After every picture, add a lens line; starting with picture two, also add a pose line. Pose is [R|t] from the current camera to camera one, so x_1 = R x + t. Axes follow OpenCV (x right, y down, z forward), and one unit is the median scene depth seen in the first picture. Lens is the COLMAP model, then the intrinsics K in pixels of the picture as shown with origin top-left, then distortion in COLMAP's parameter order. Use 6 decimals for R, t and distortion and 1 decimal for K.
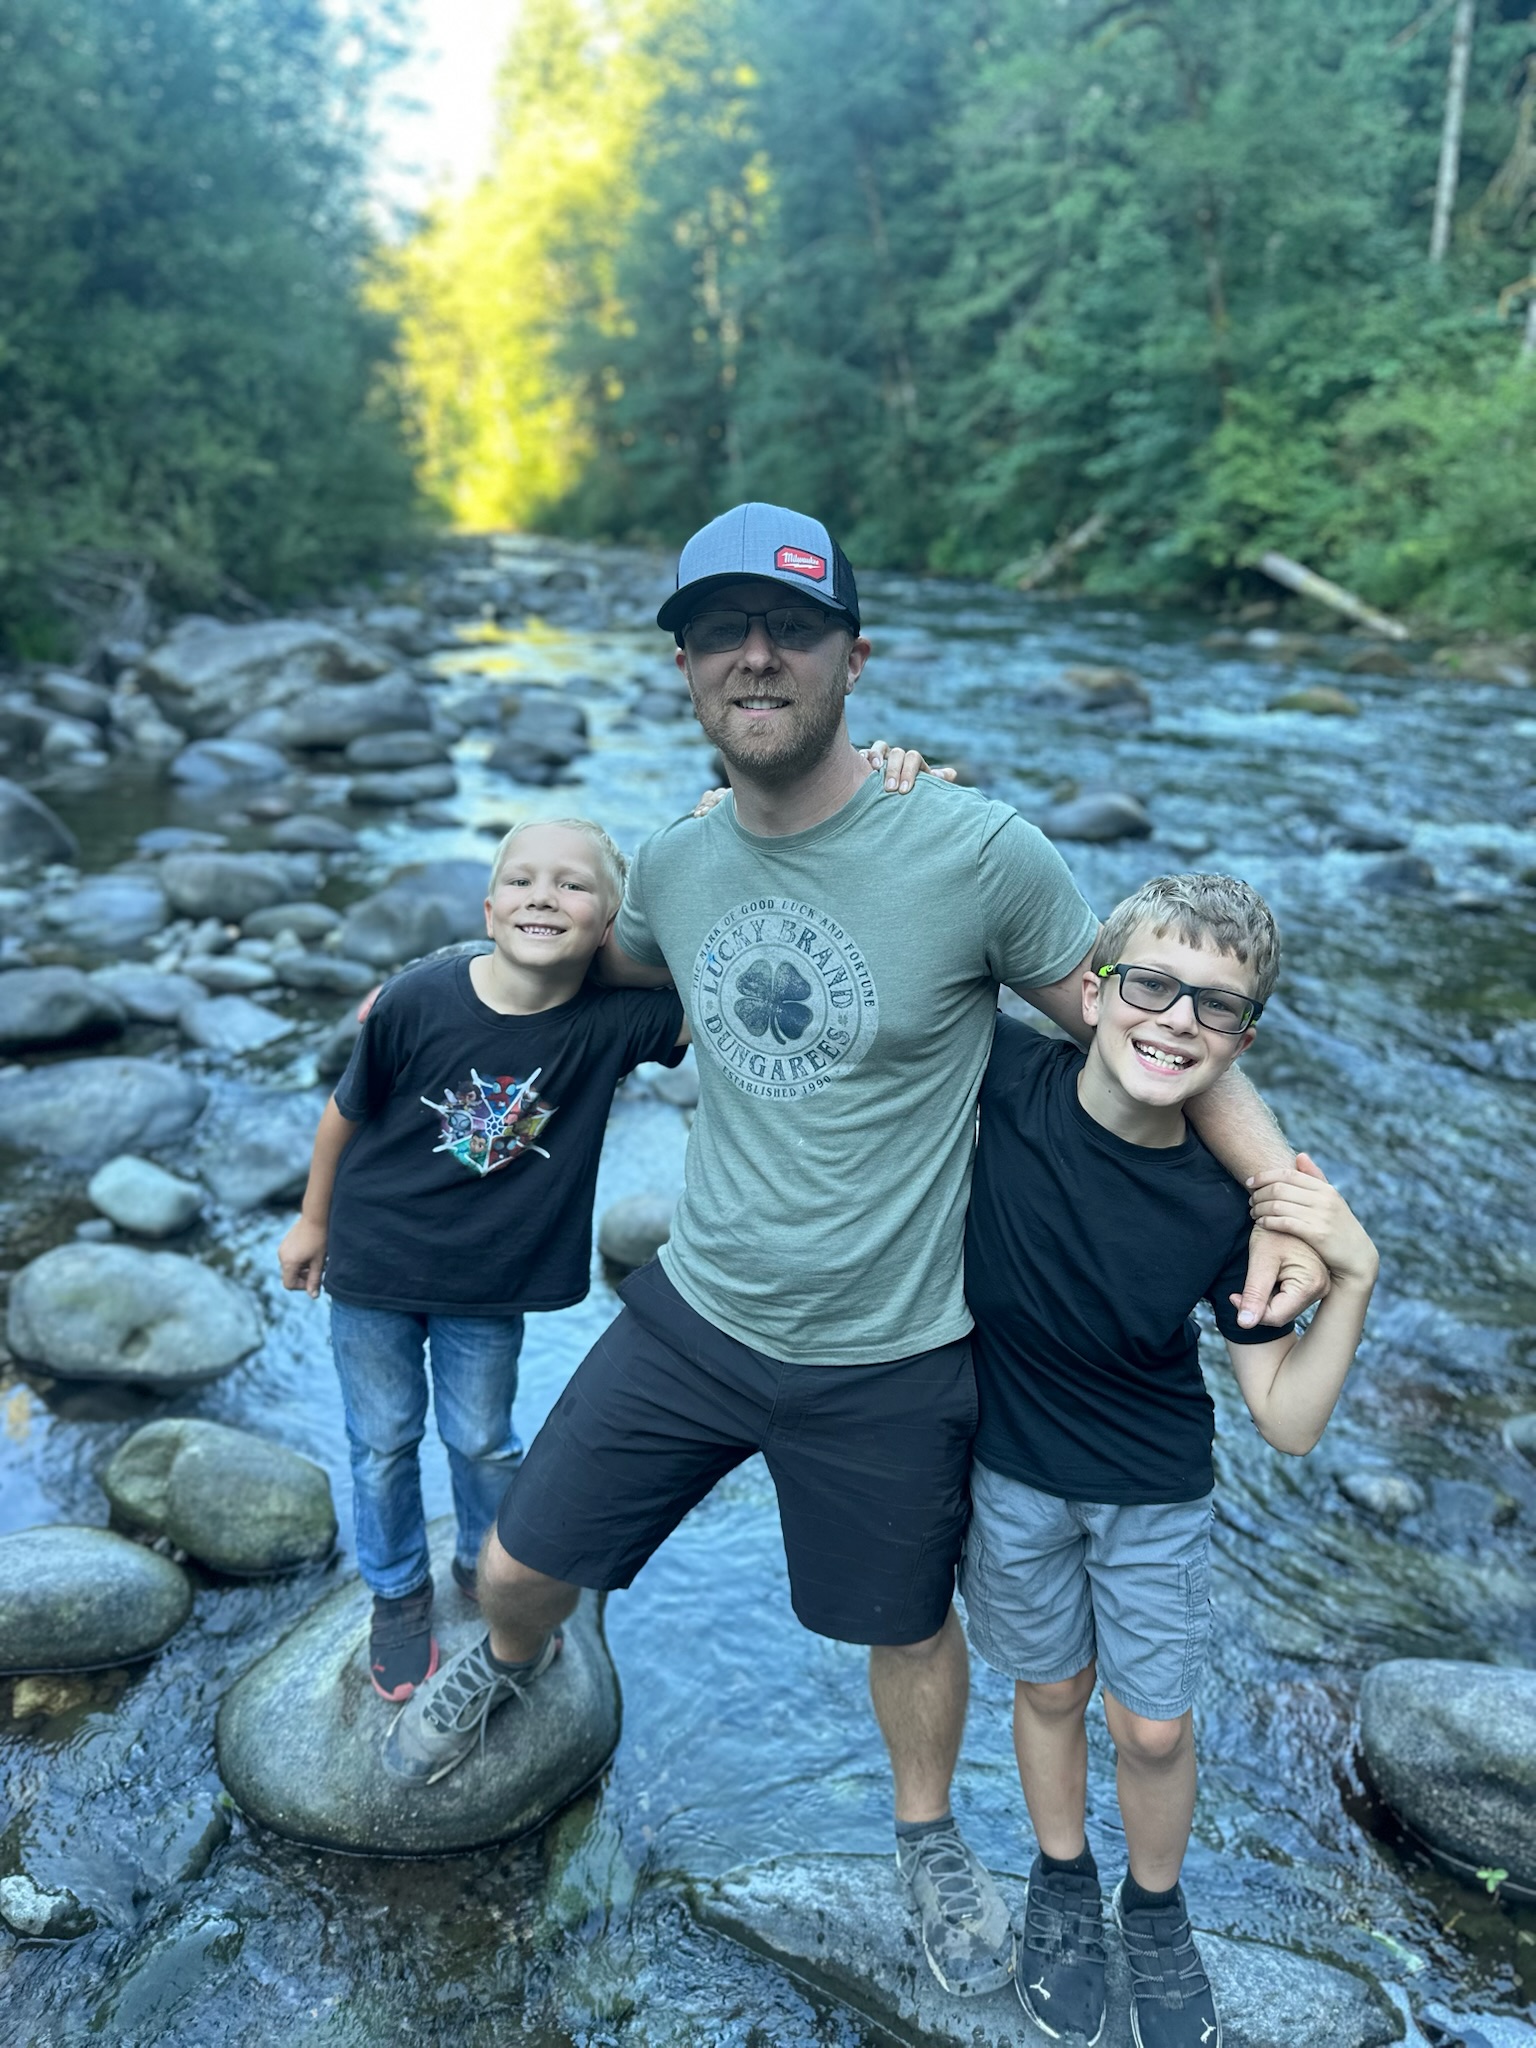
lens RADIAL K [[1488.8, 0, 768.0], [0, 1488.8, 1024.0], [0, 0, 1]] dist [0.072917, -0.060800]
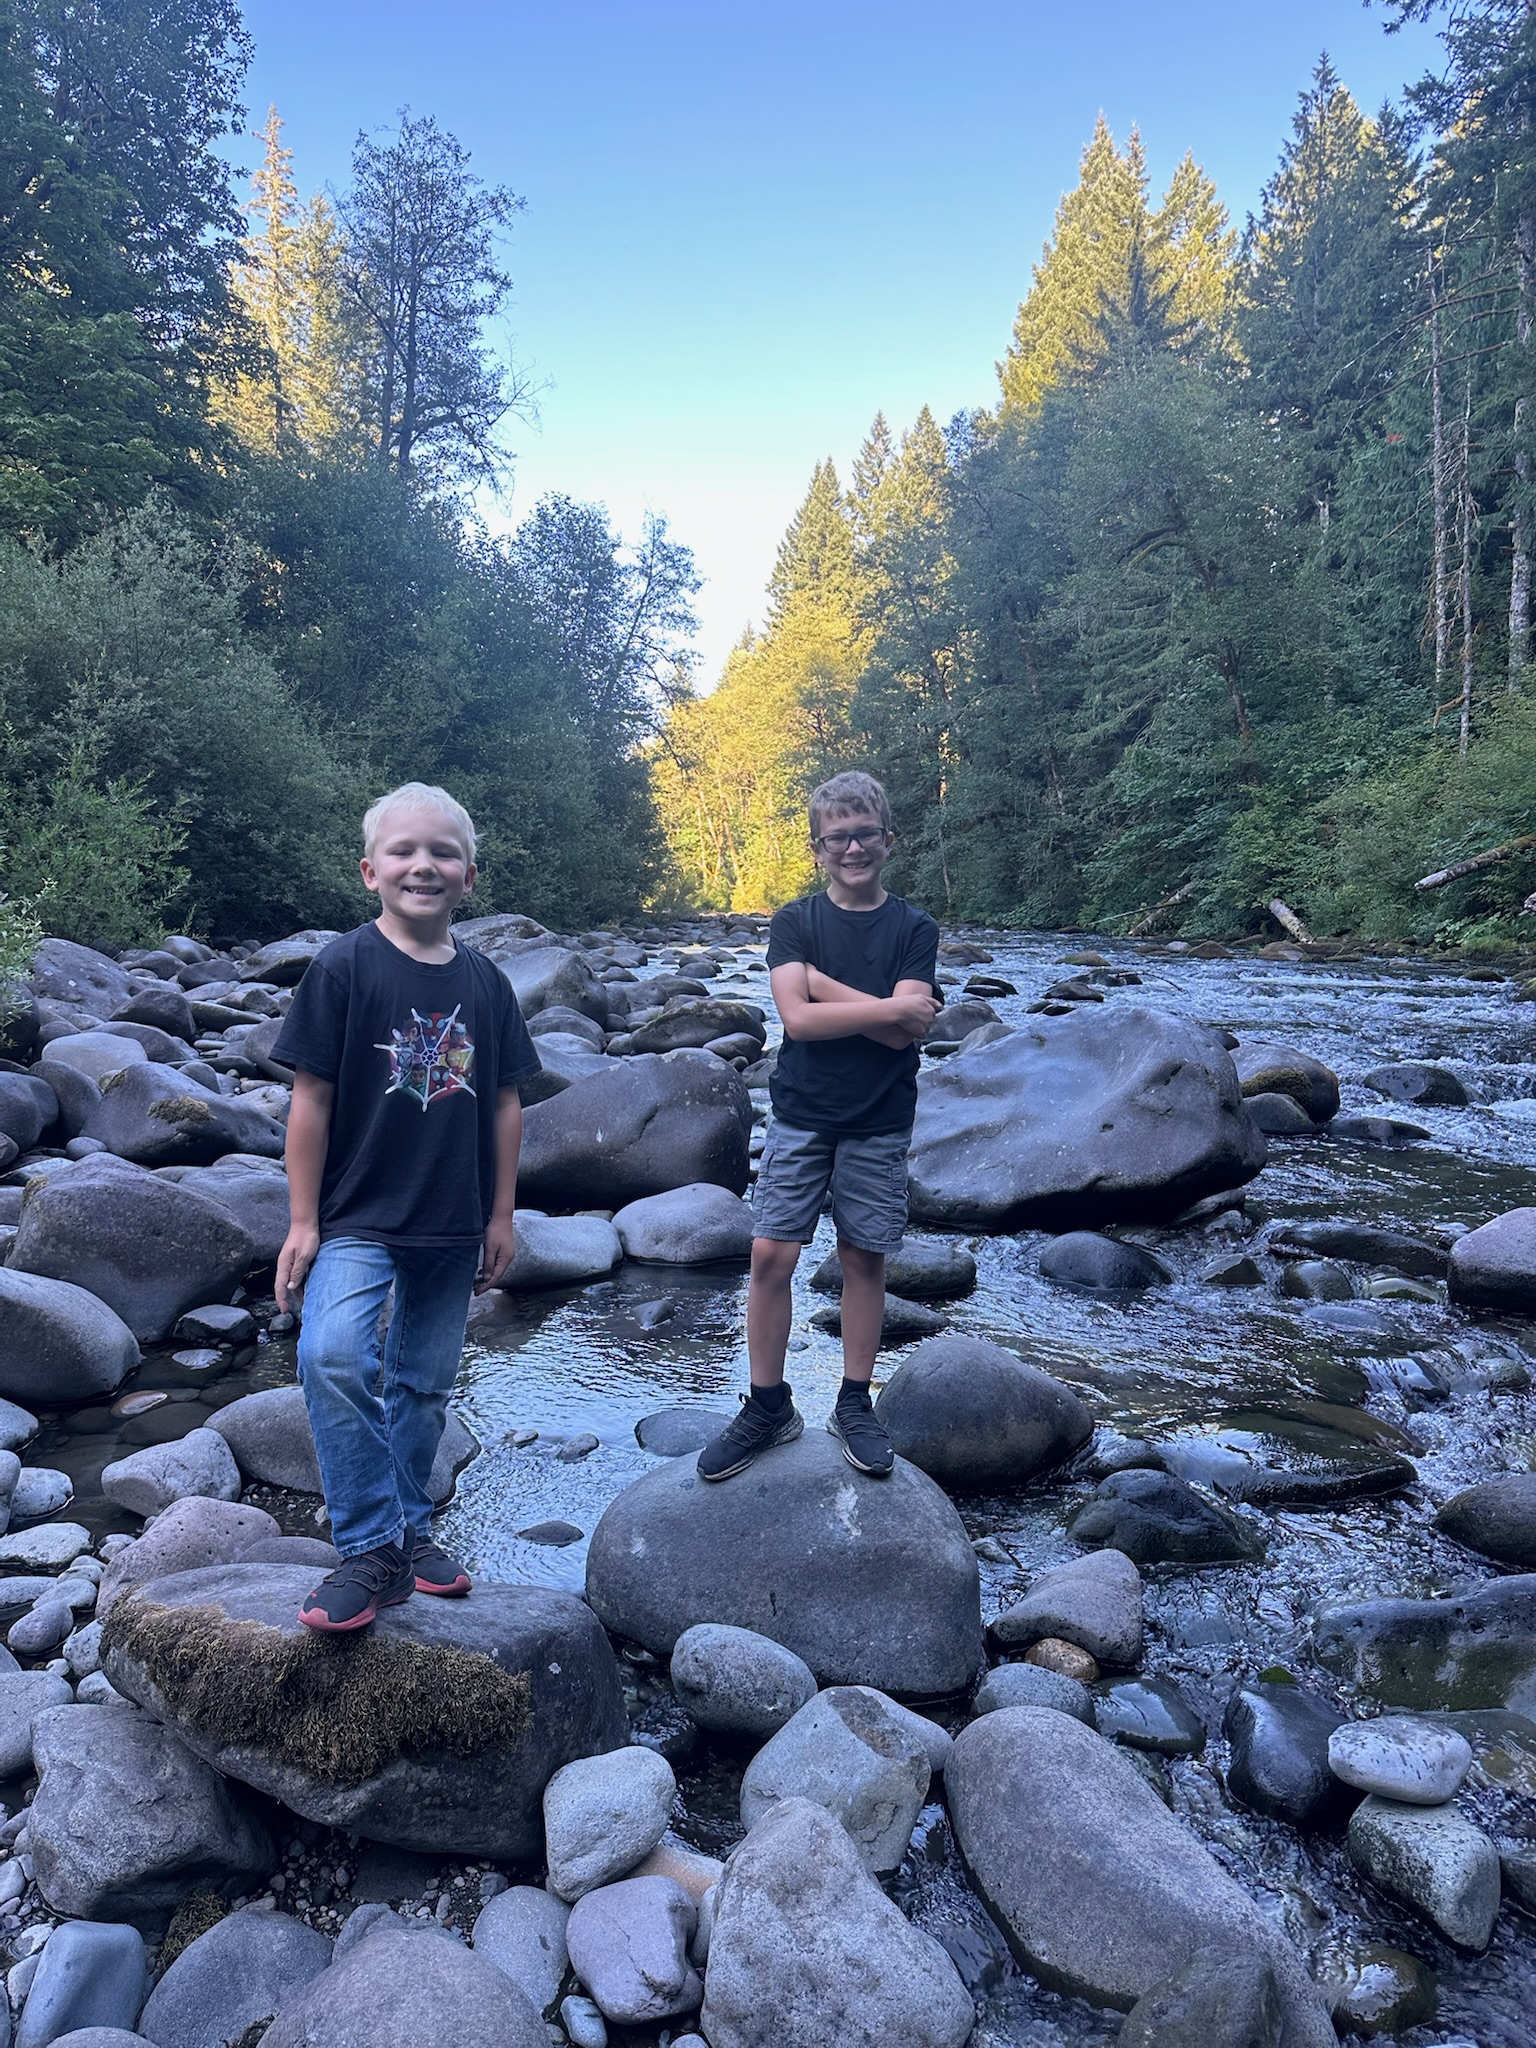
lens RADIAL K [[1618.4, 0, 768.0], [0, 1618.4, 1024.0], [0, 0, 1]] dist [0.167891, -0.000289]
pose [[0.978937, -0.008700, -0.203976, 0.177610], [-0.044459, 0.966031, -0.254573, 0.159058], [0.199262, 0.258280, 0.945297, -0.368918]]
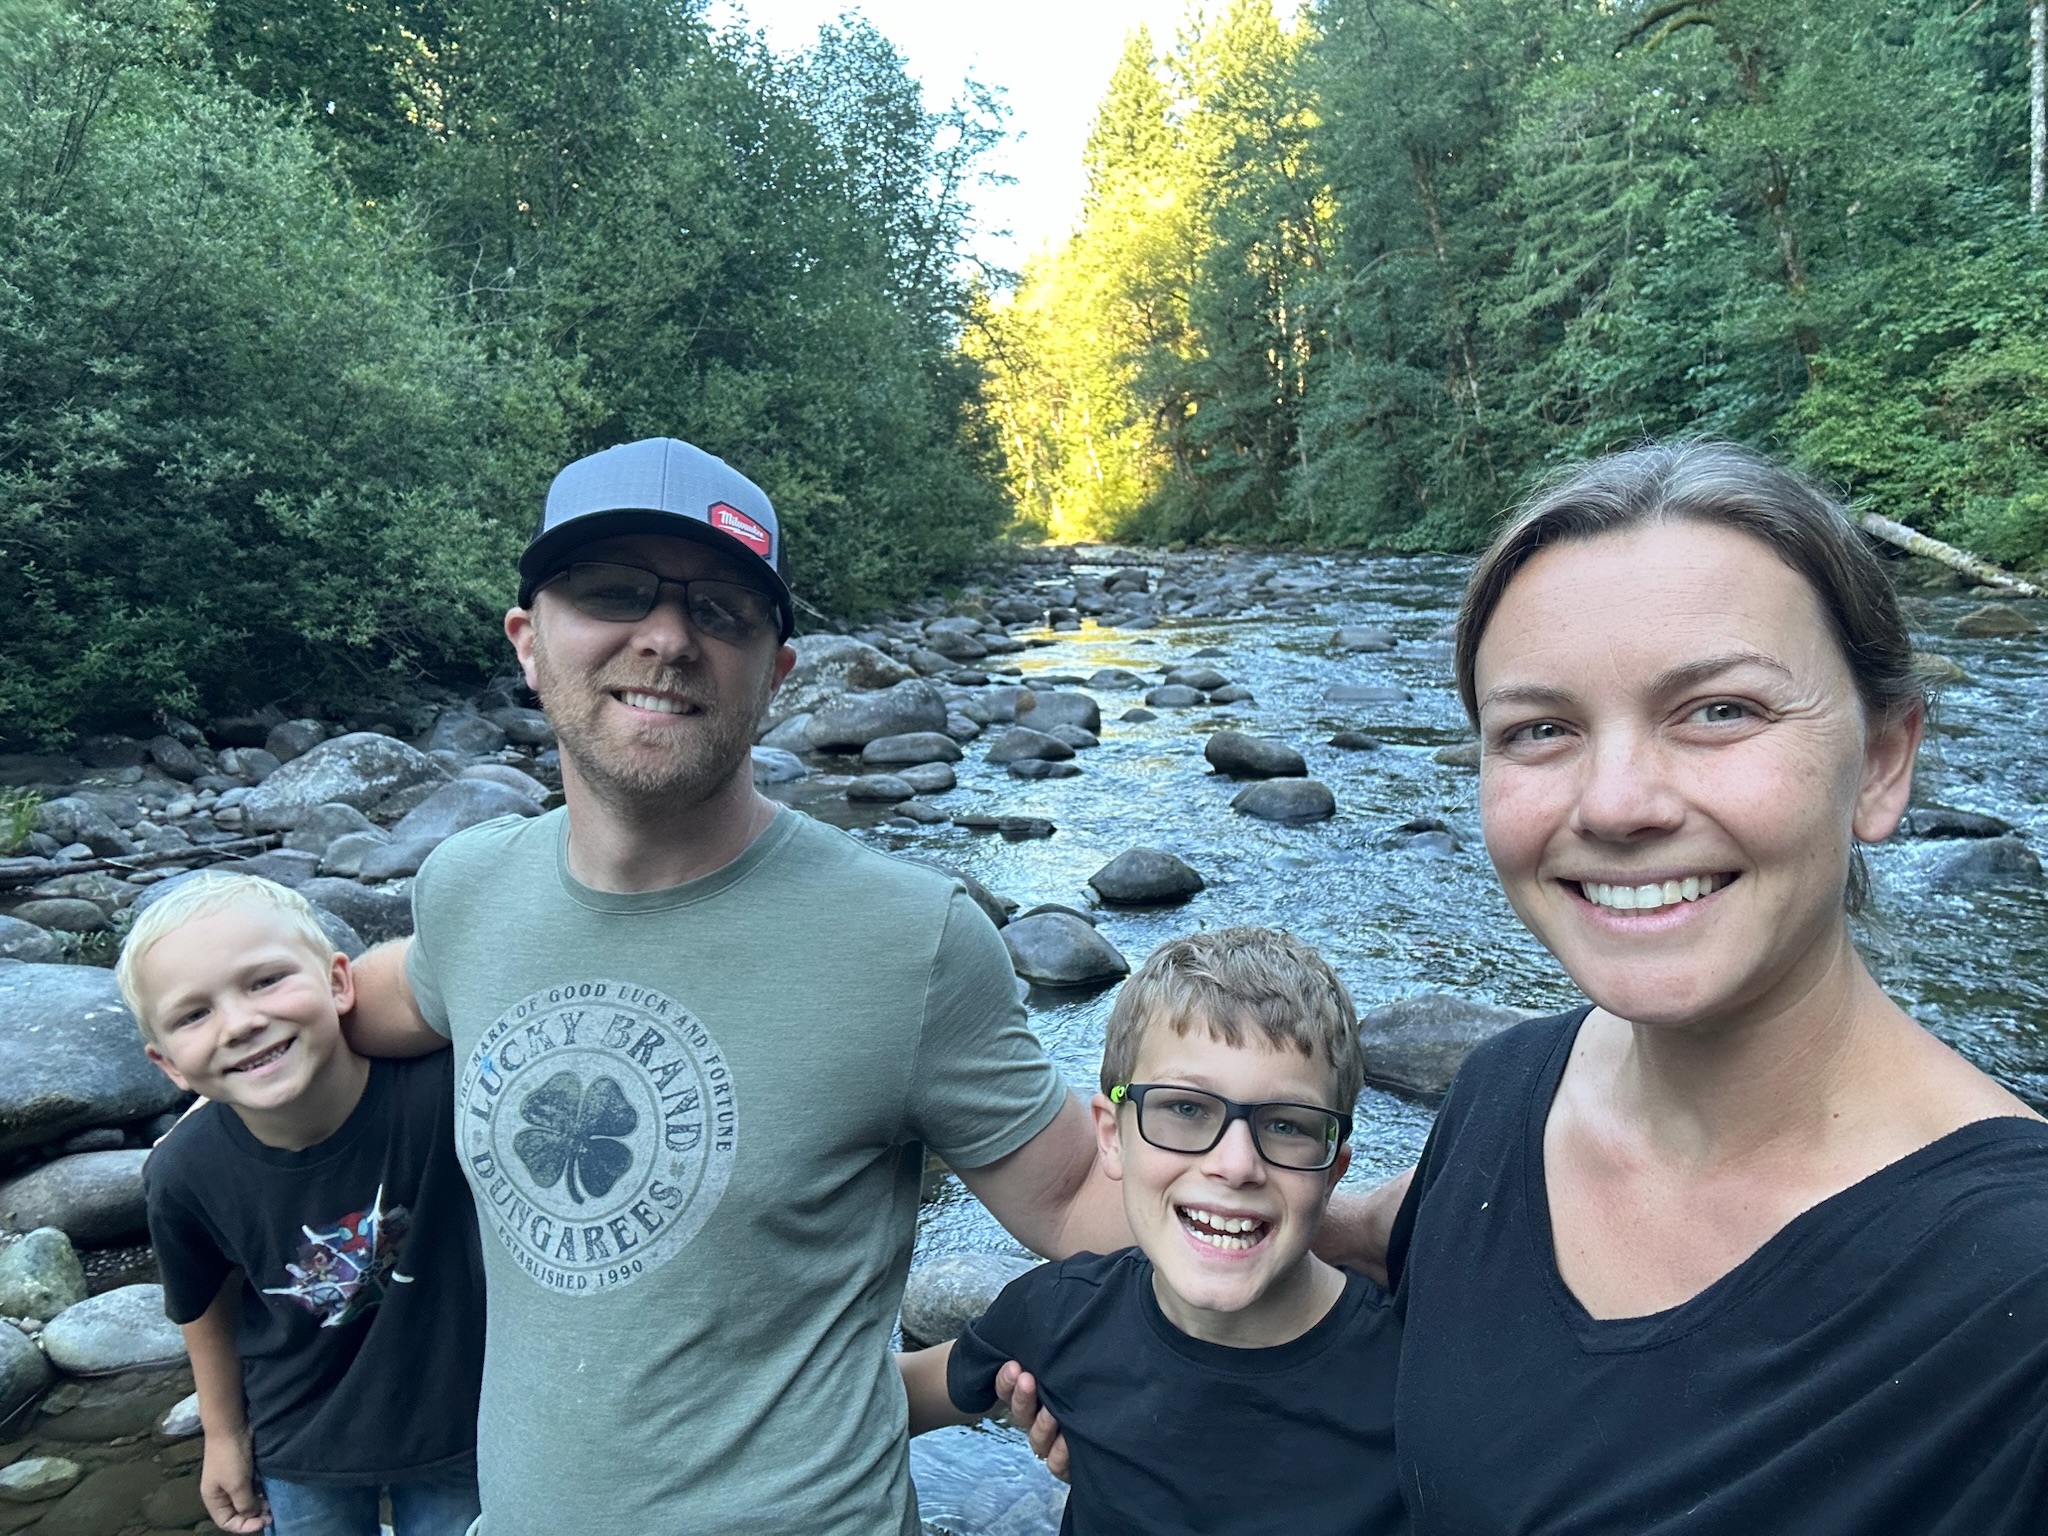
lens RADIAL K [[1451.4, 0, 1059.8], [0, 1451.4, 810.8], [0, 0, 1]] dist [0.104504, -0.118543]
pose [[0.979435, -0.021477, -0.200616, 0.017237], [-0.005019, 0.991418, -0.130637, -0.003551], [0.201699, 0.128957, 0.970921, 0.019076]]
